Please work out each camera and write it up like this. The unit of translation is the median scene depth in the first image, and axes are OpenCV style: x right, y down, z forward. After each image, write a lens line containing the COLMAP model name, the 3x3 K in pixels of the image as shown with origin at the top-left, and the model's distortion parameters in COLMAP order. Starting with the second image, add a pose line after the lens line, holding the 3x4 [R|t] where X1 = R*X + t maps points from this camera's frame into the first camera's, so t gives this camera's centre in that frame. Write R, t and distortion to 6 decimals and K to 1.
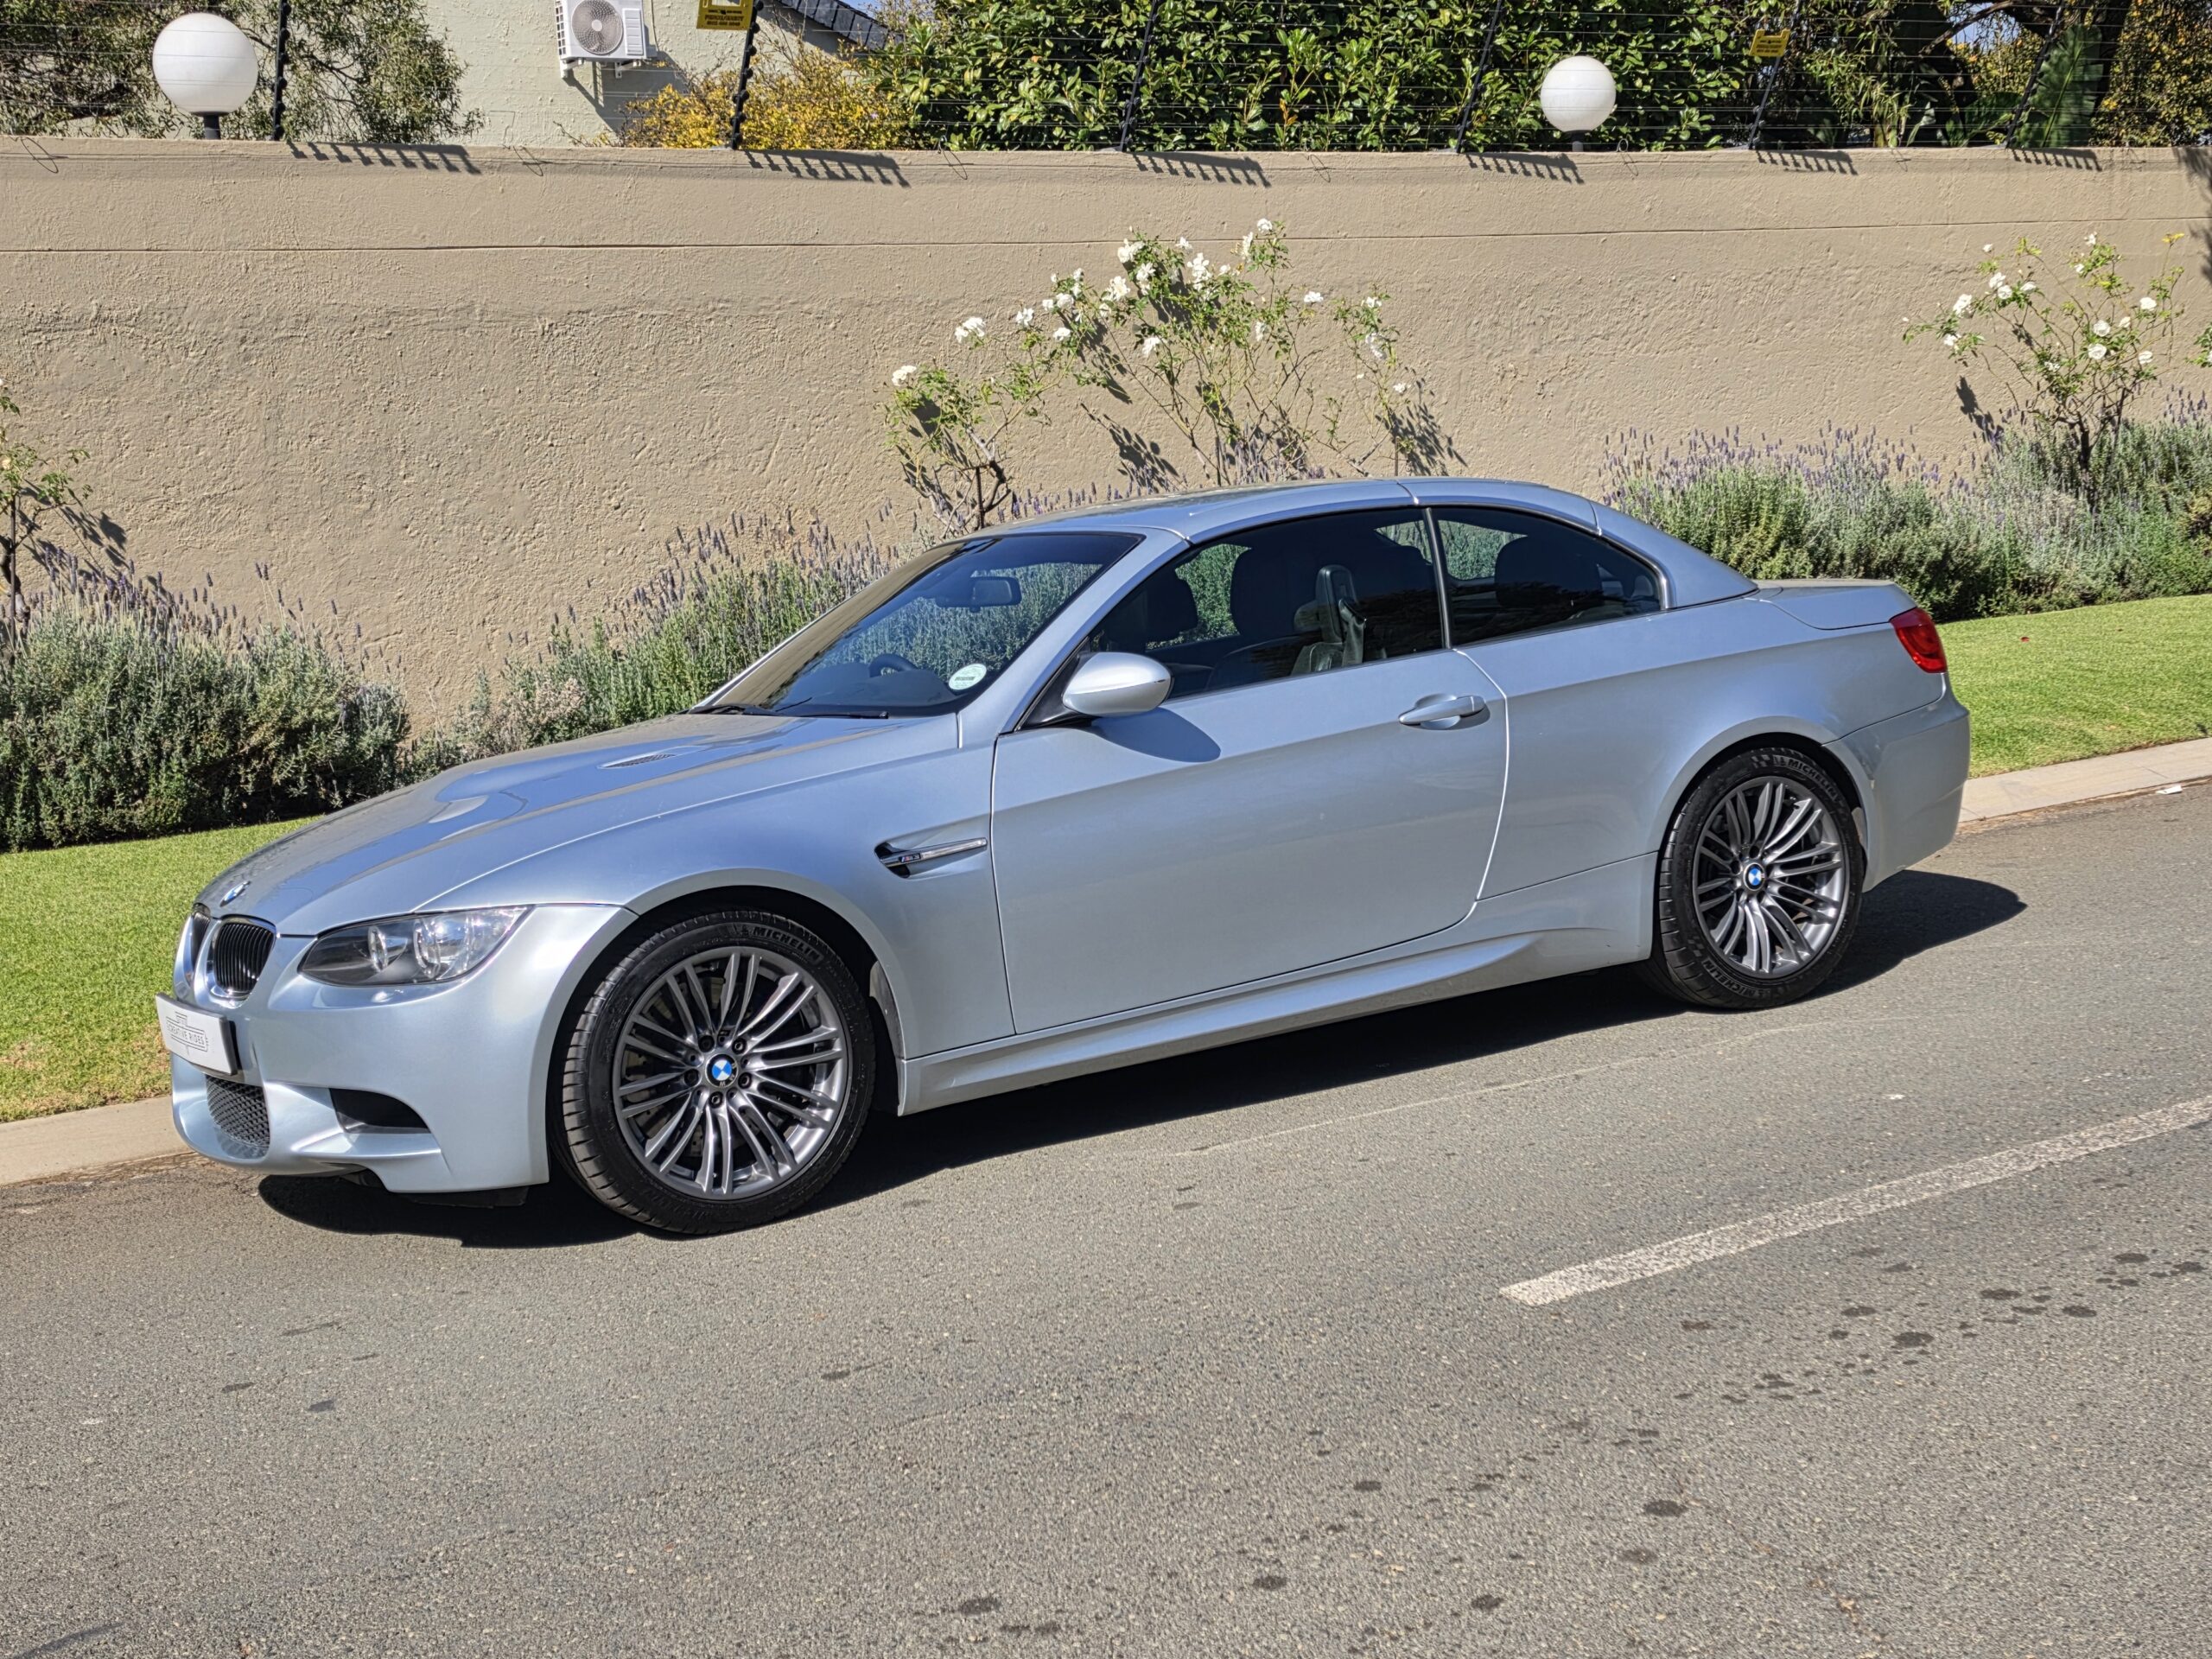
lens RADIAL K [[2836.4, 0, 1133.7], [0, 2836.4, 829.4], [0, 0, 1]] dist [0.187298, -0.529020]
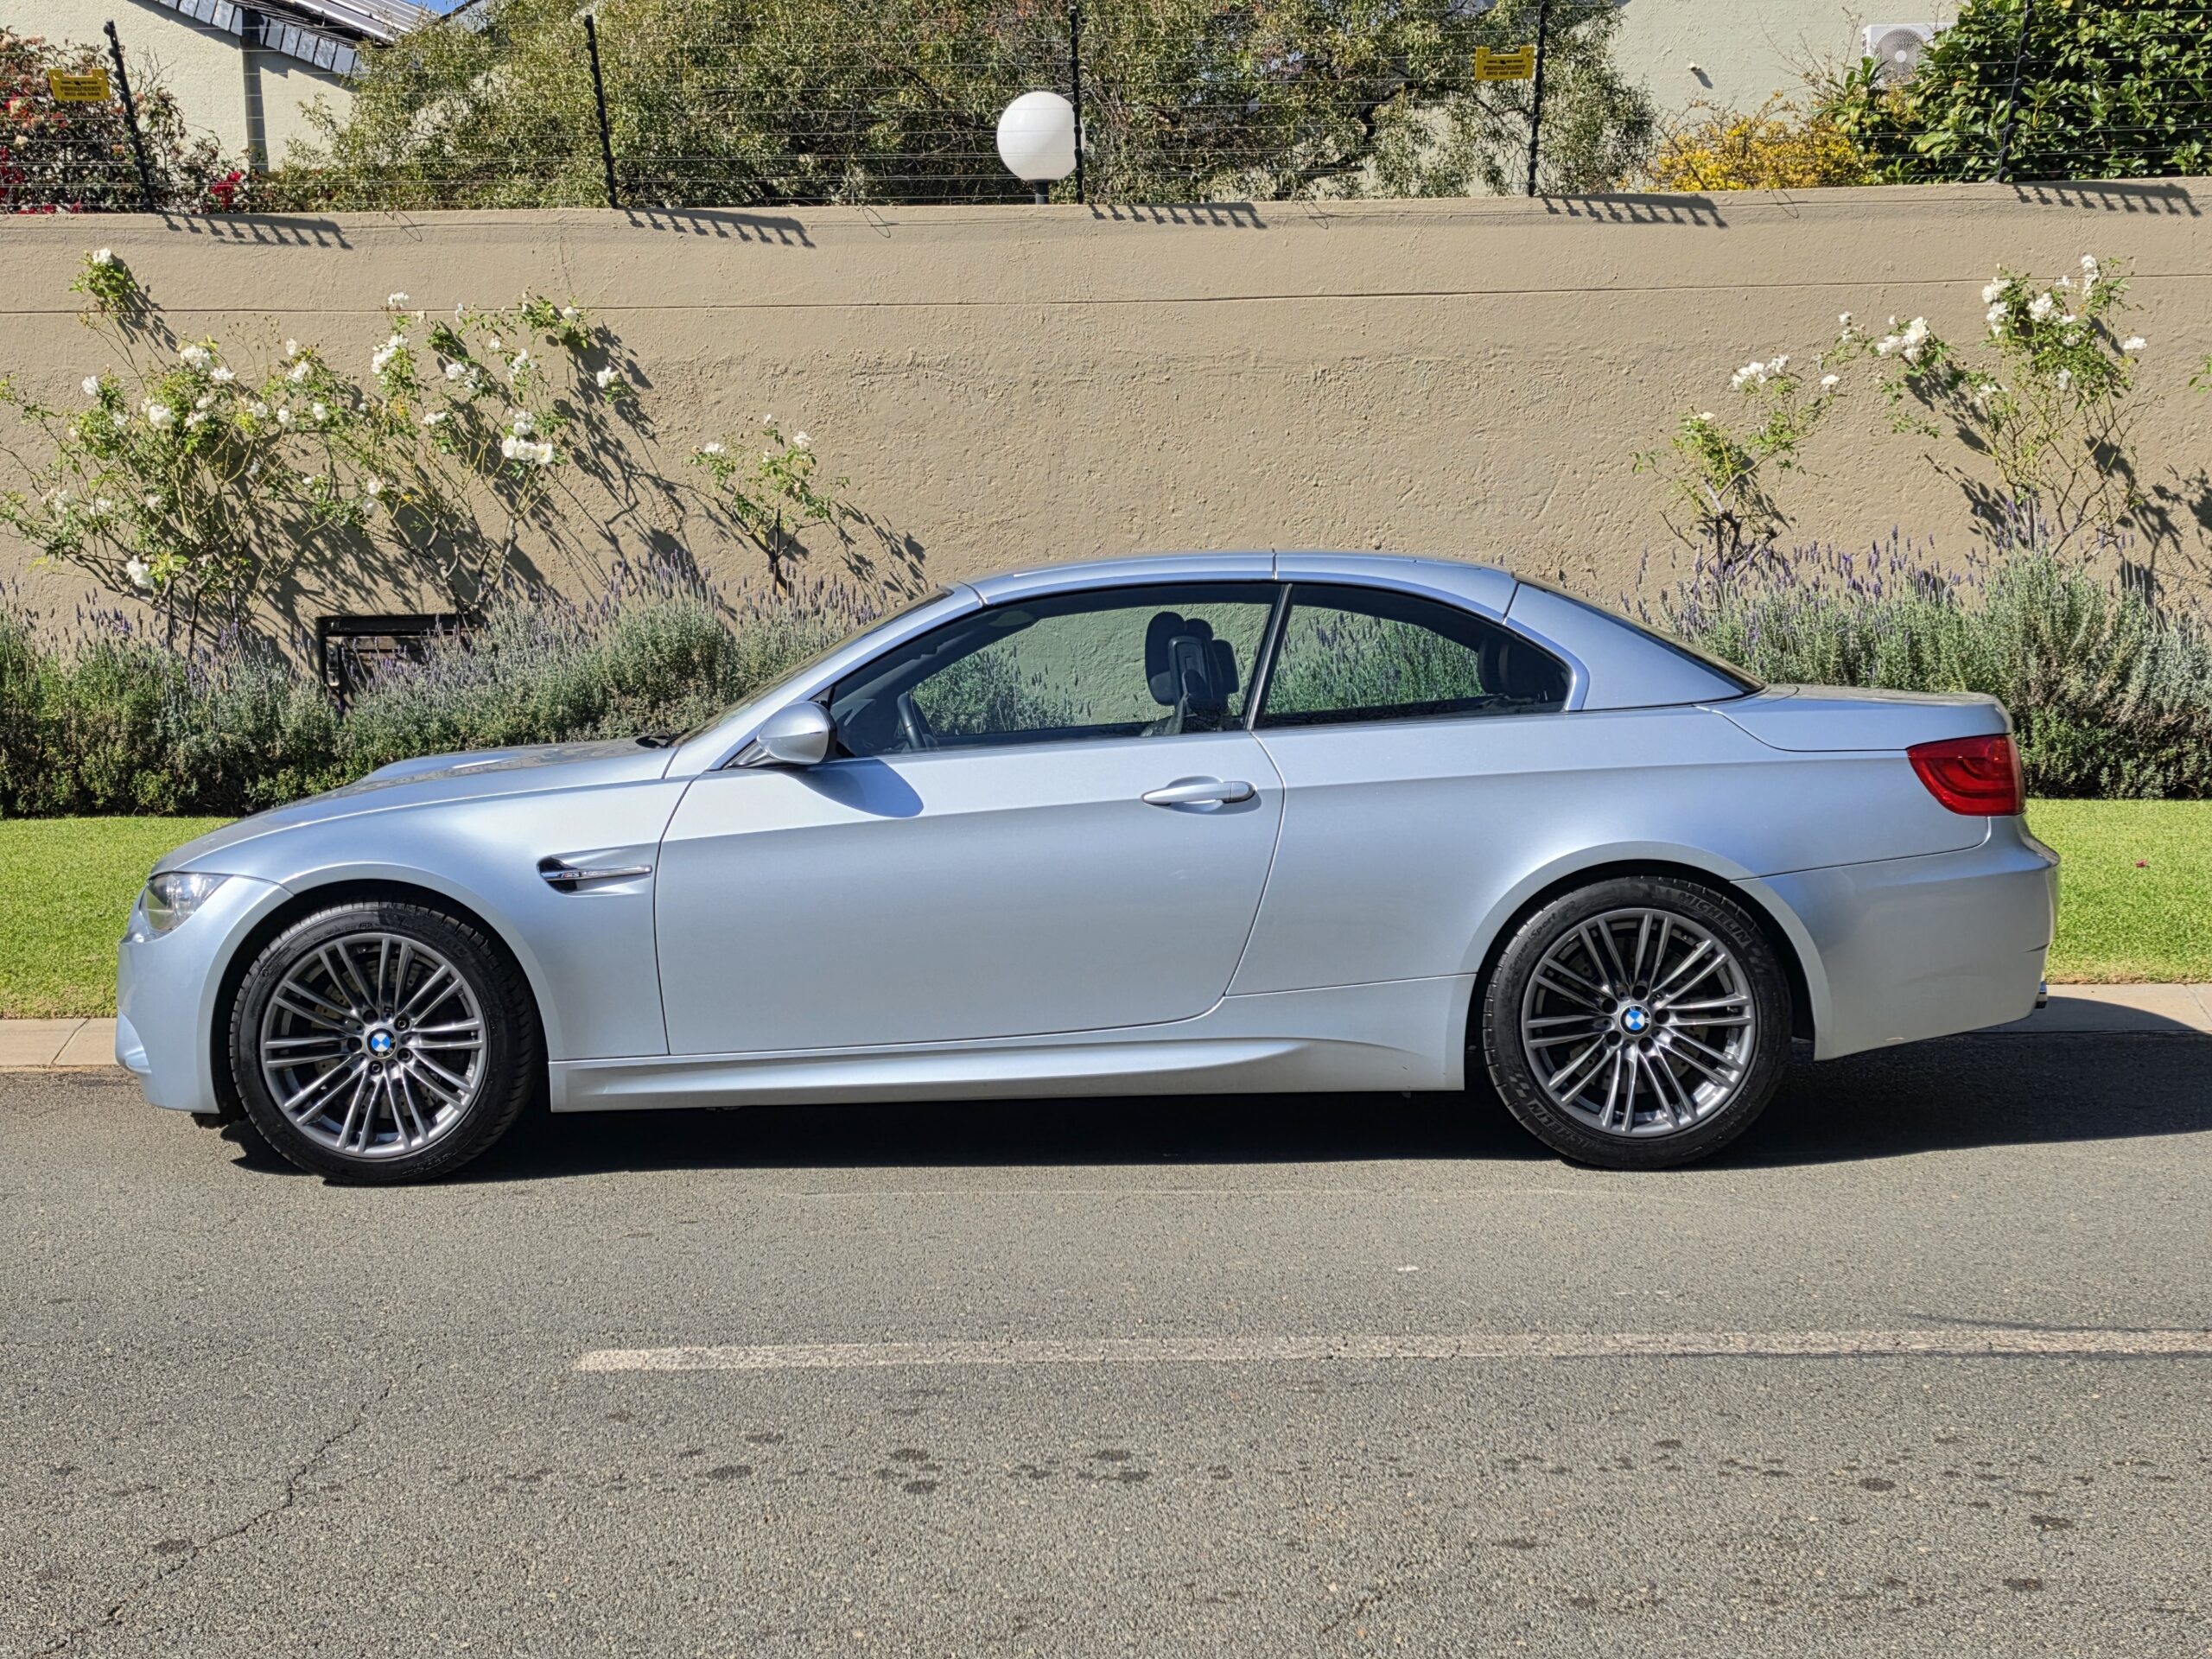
lens RADIAL K [[2802.0, 0, 1099.8], [0, 2802.0, 835.5], [0, 0, 1]] dist [0.145713, -0.309108]
pose [[0.824283, 0.104477, -0.556455, 0.303403], [-0.107927, 0.993800, 0.026717, -0.024523], [0.555796, 0.038034, 0.830448, 0.101326]]
